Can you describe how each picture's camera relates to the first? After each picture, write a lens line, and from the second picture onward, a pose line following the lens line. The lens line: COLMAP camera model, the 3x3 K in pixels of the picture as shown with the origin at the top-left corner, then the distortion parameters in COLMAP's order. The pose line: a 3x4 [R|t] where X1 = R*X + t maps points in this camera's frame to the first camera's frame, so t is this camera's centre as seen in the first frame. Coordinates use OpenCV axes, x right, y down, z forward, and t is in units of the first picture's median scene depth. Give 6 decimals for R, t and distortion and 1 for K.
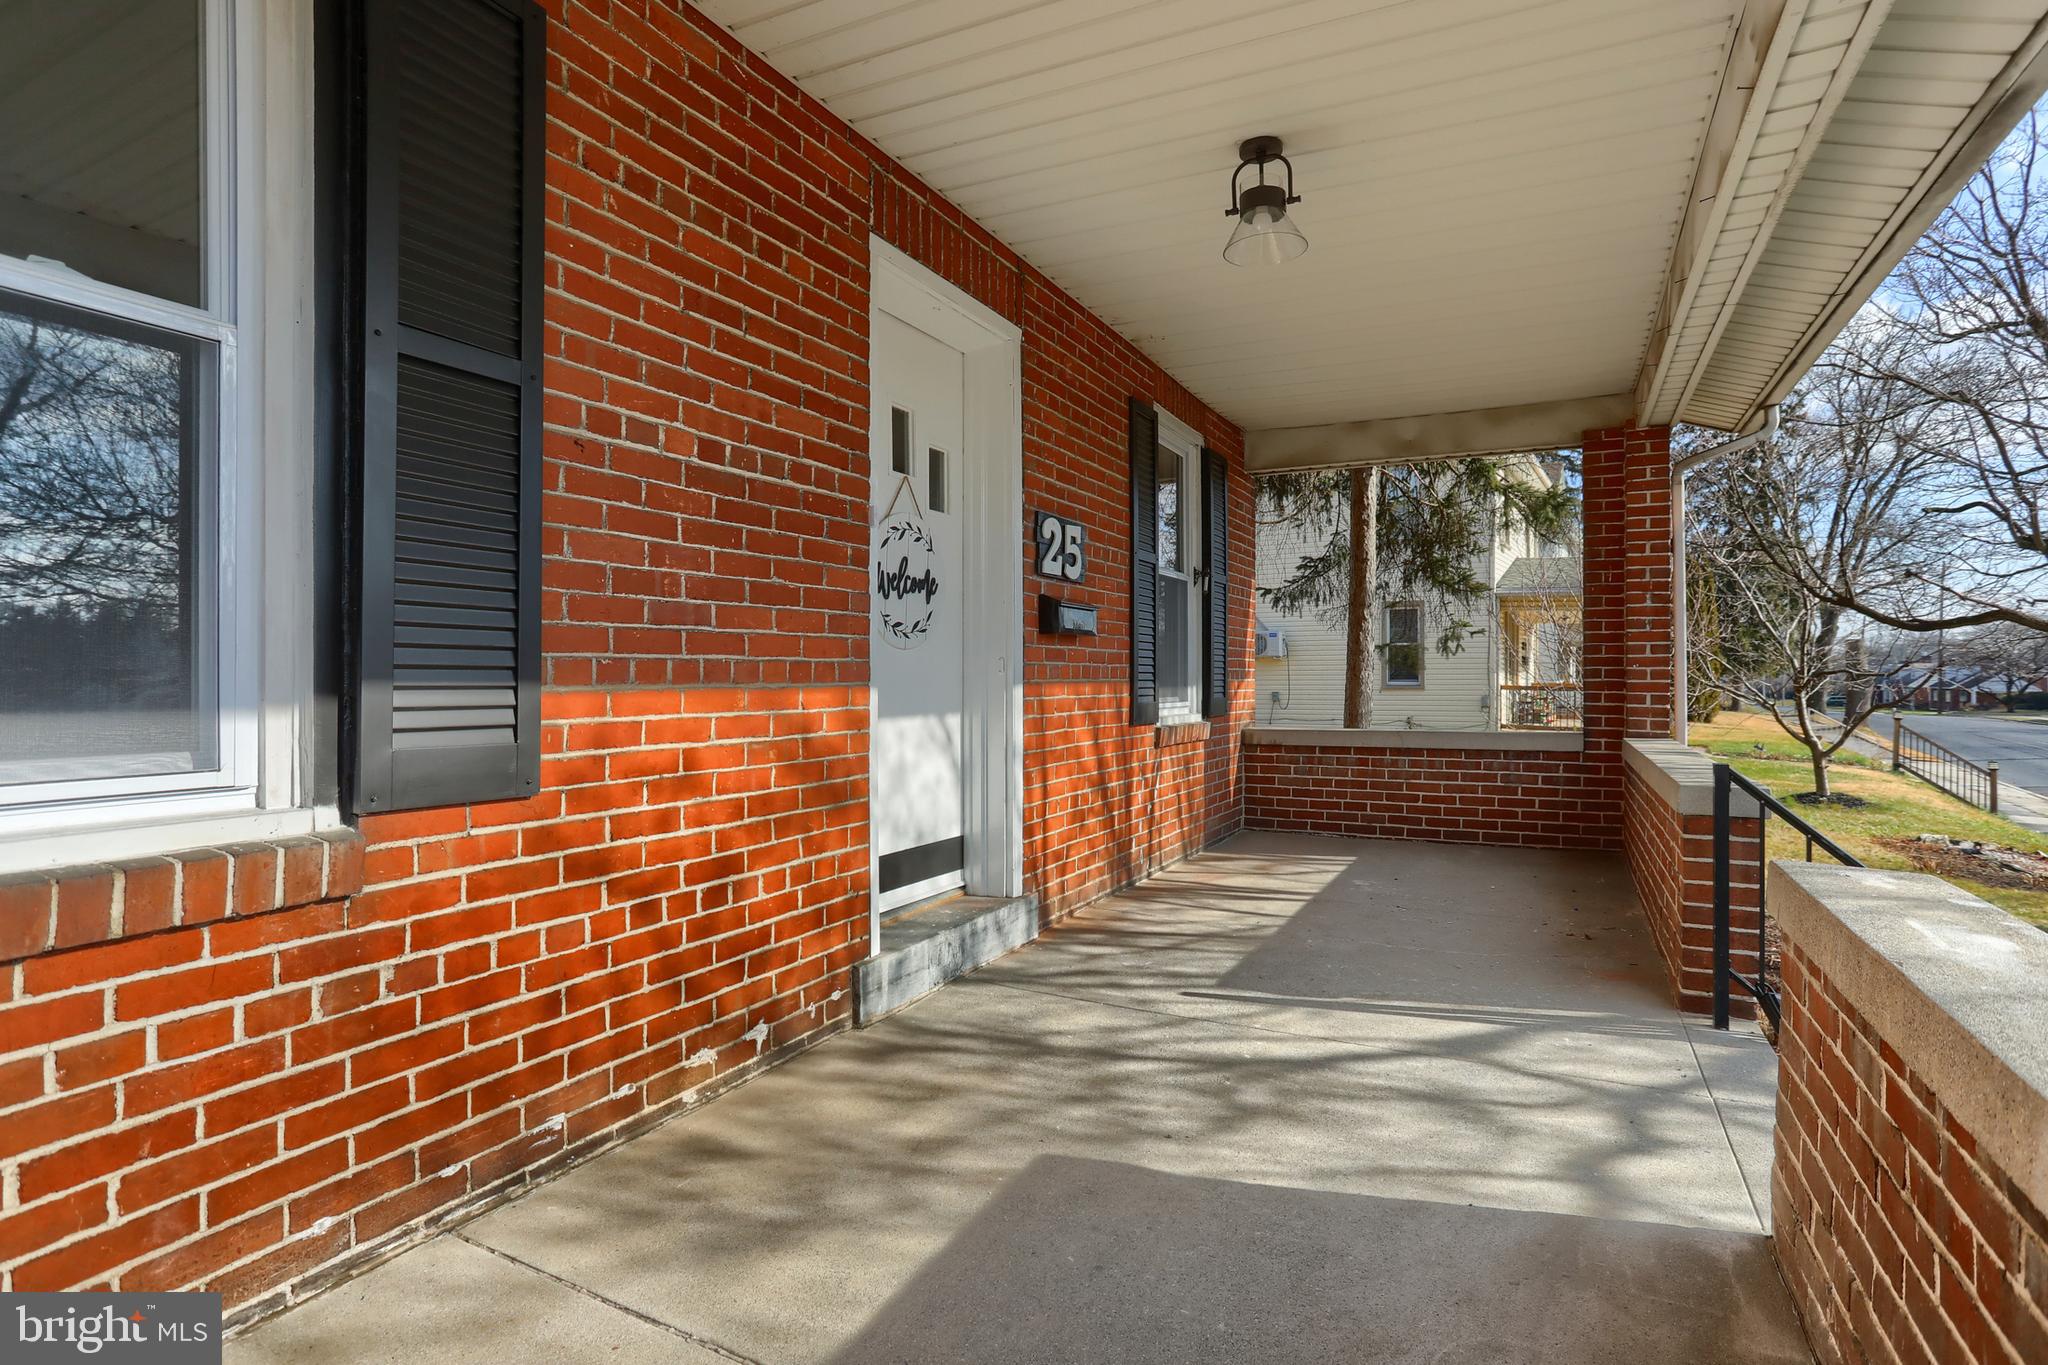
lens RADIAL K [[1035.1, 0, 1050.0], [0, 1035.1, 630.6], [0, 0, 1]] dist [-0.066062, 0.036908]
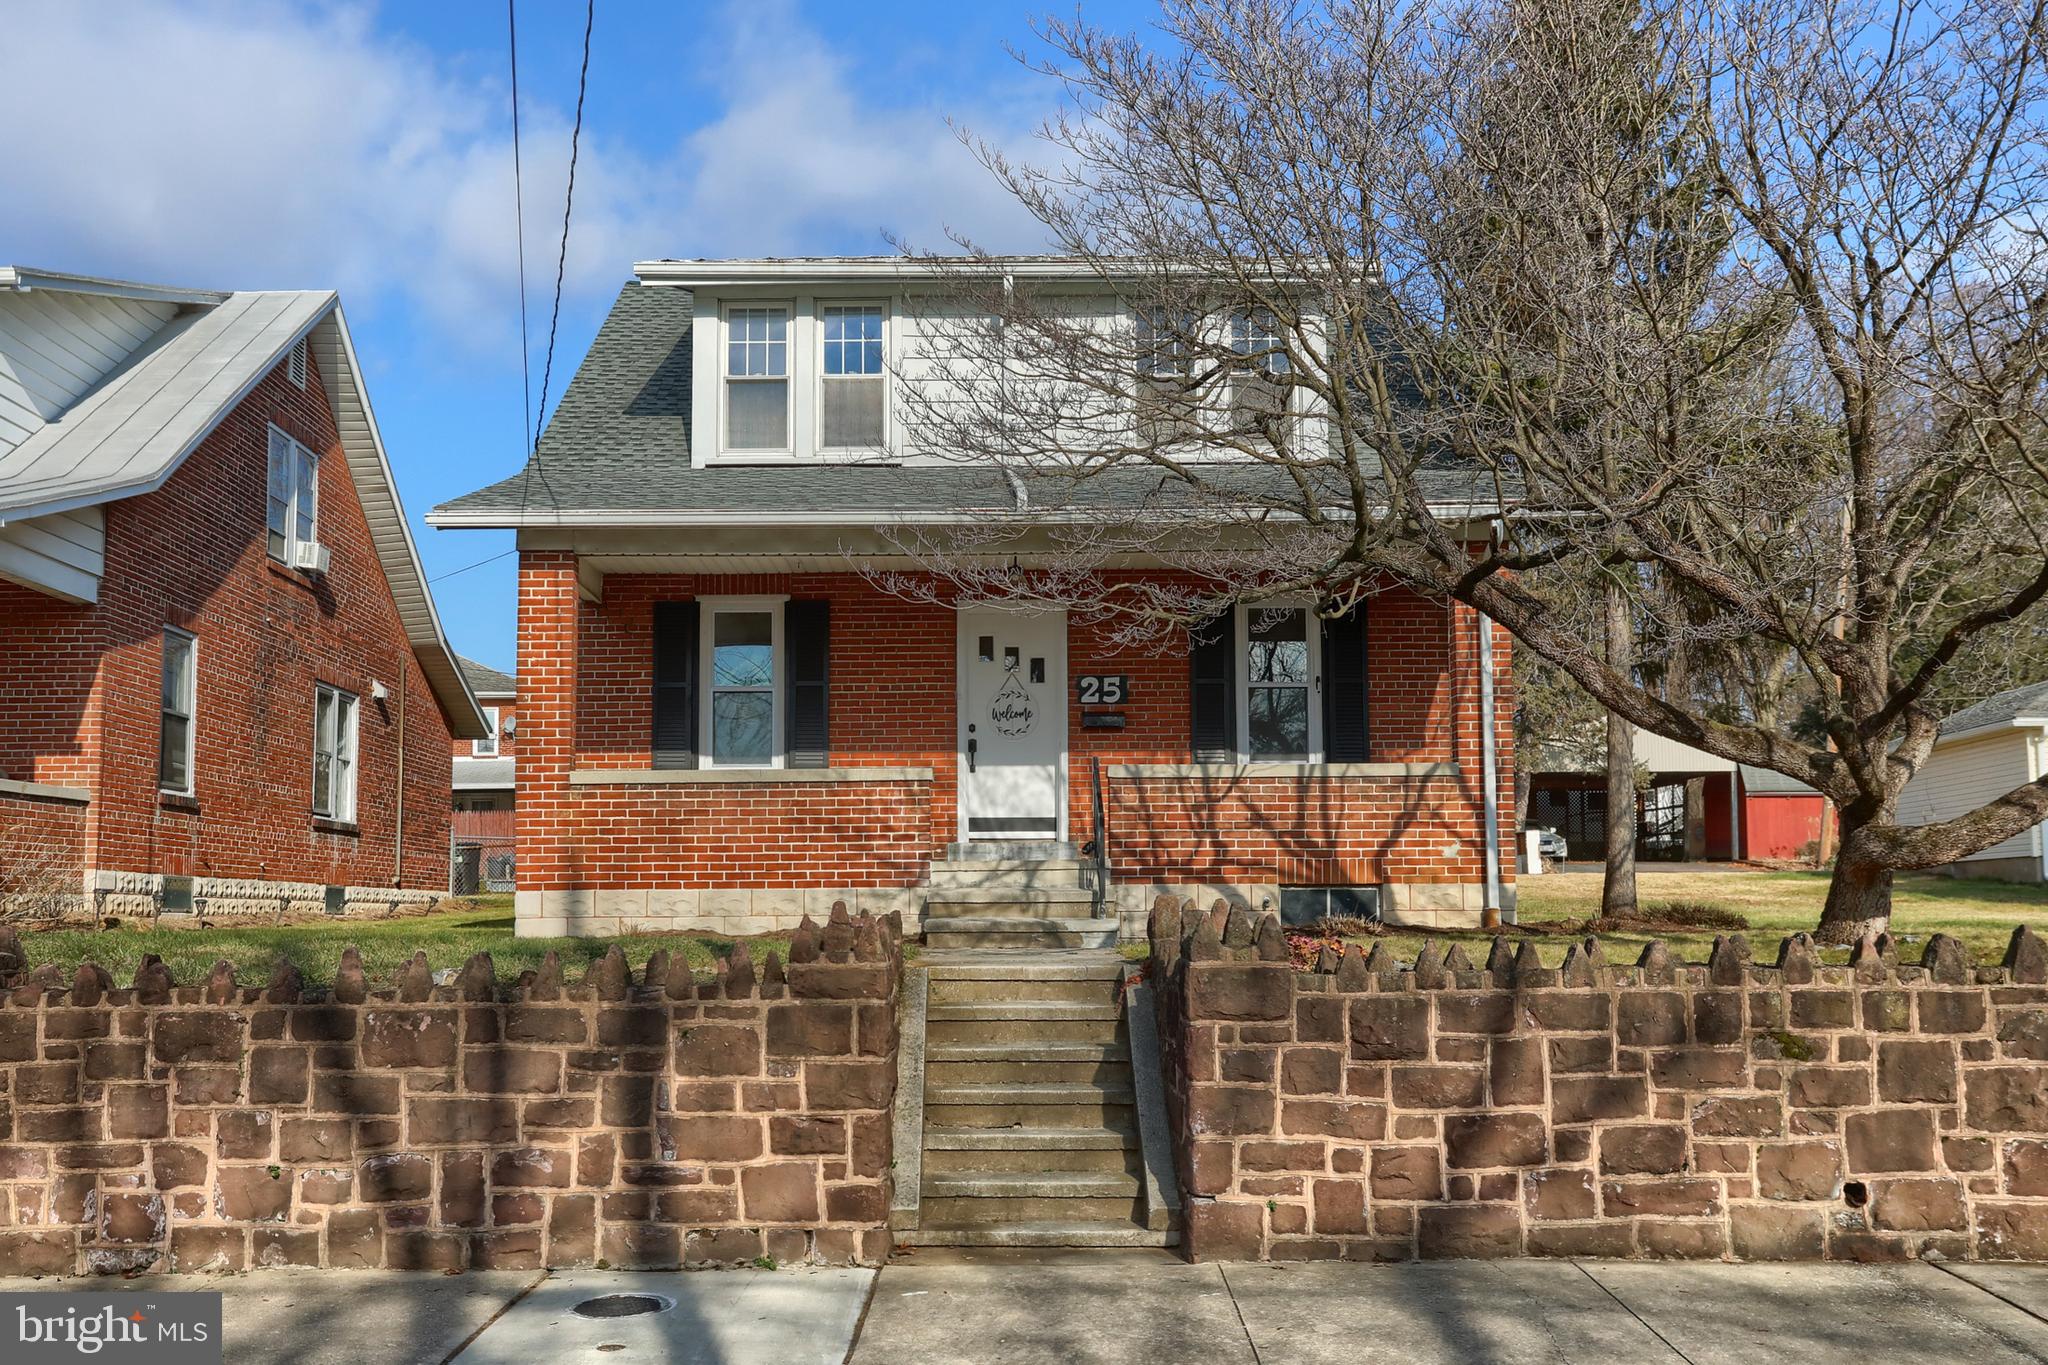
lens RADIAL K [[1659.2, 0, 1026.4], [0, 1659.2, 506.7], [0, 0, 1]] dist [-0.003180, -0.004418]
pose [[0.479847, -0.197840, -0.854755, 4.793739], [0.047797, 0.978692, -0.199693, 0.375324], [0.876049, 0.054967, 0.479079, -1.354478]]
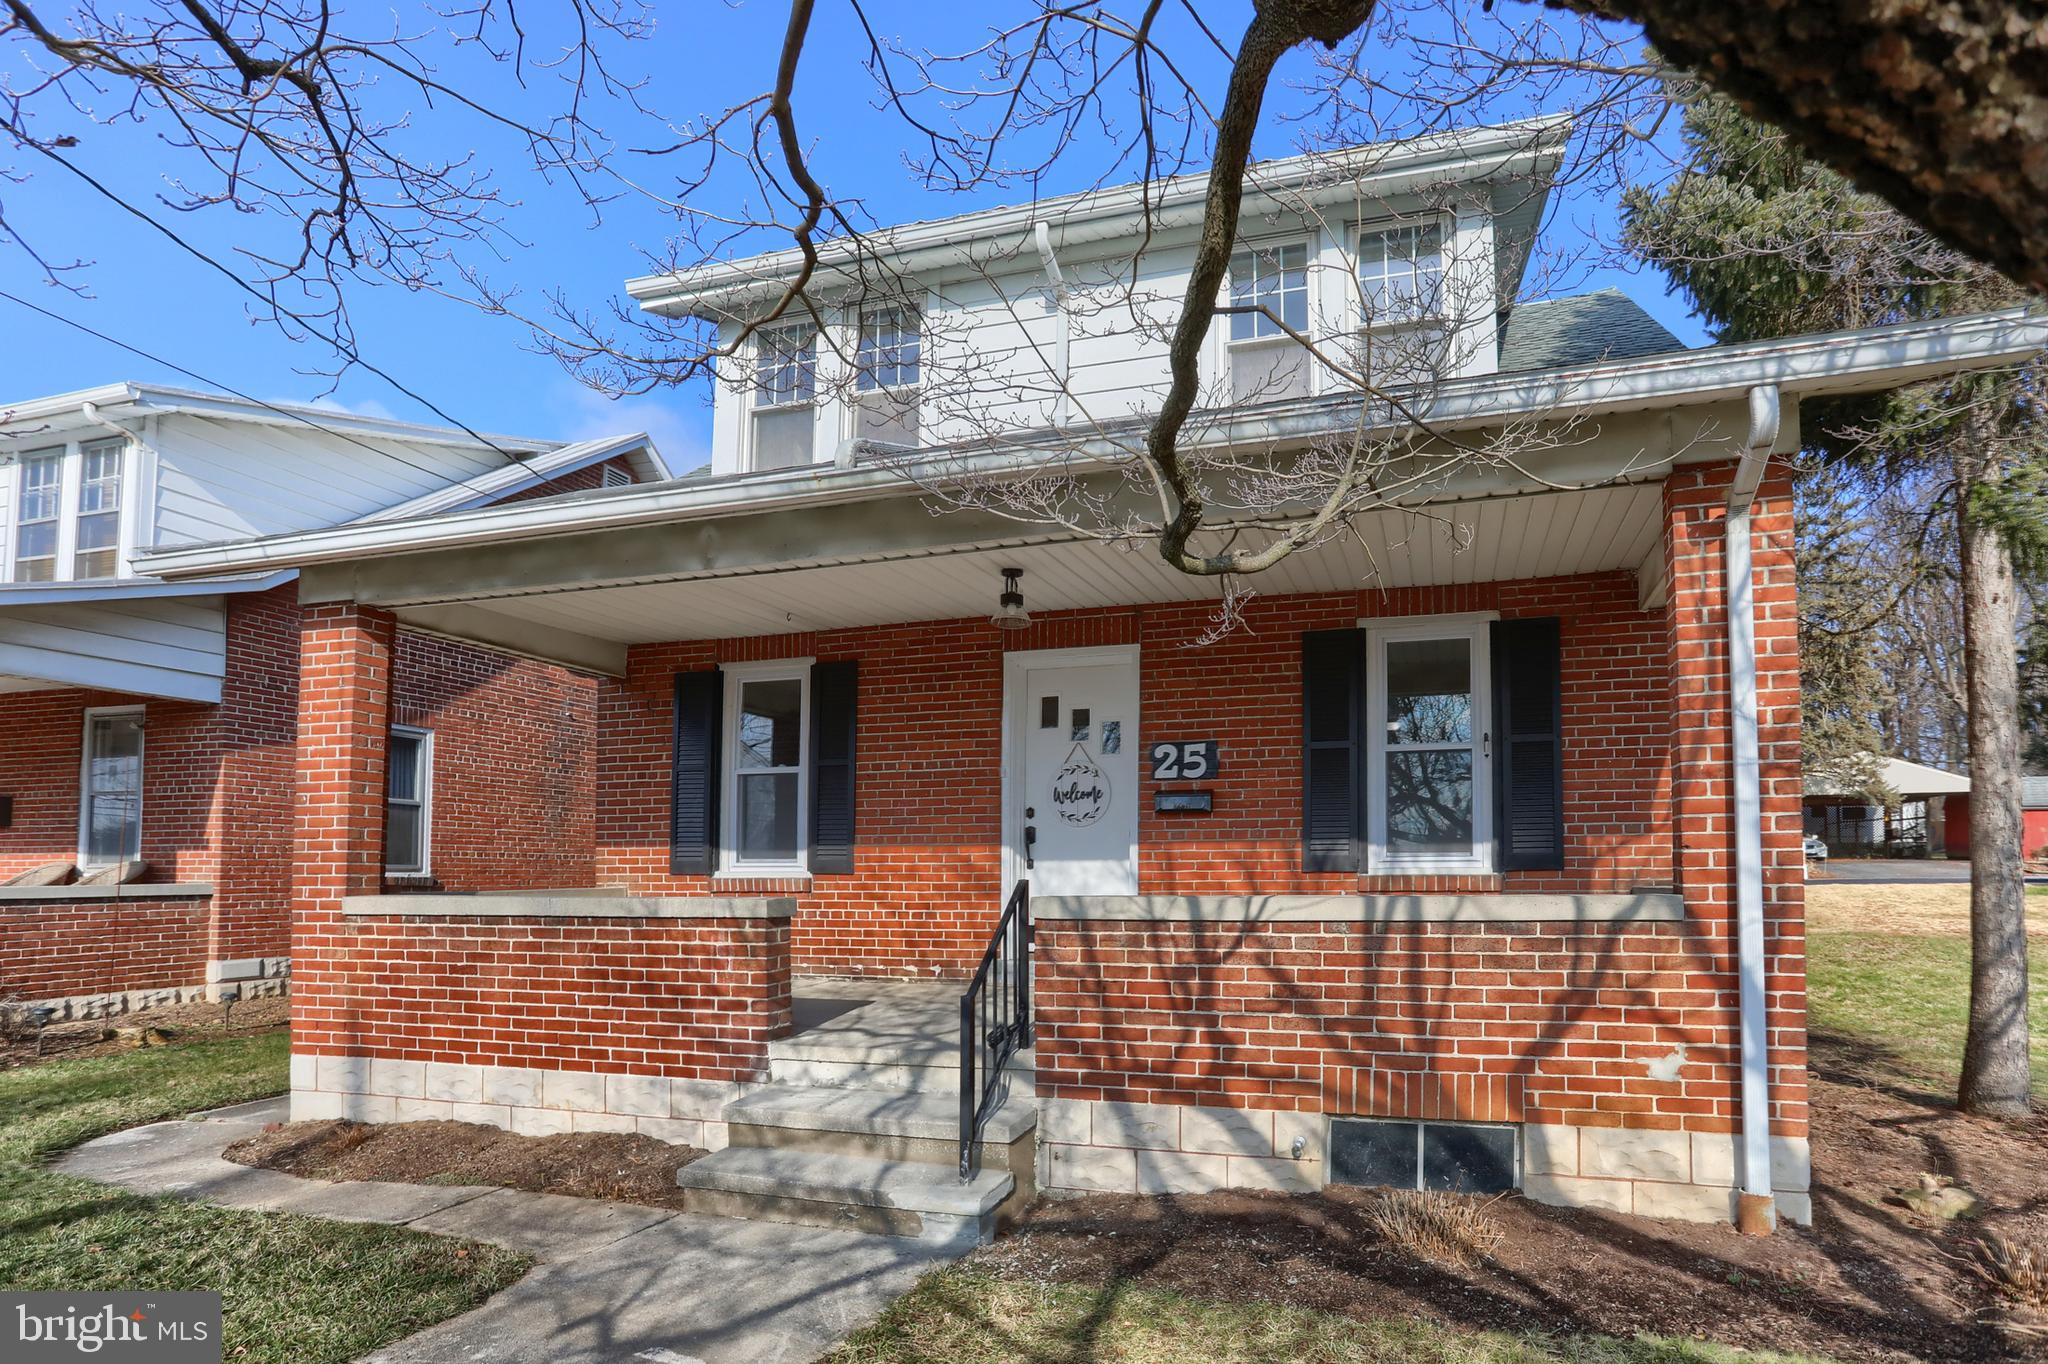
lens RADIAL K [[1048.9, 0, 1120.3], [0, 1048.9, 728.1], [0, 0, 1]] dist [-0.066022, 0.044962]
pose [[0.200260, -0.129979, -0.971083, 2.563900], [0.049126, 0.991246, -0.122547, 0.110420], [0.978510, -0.023164, 0.204893, 0.883381]]
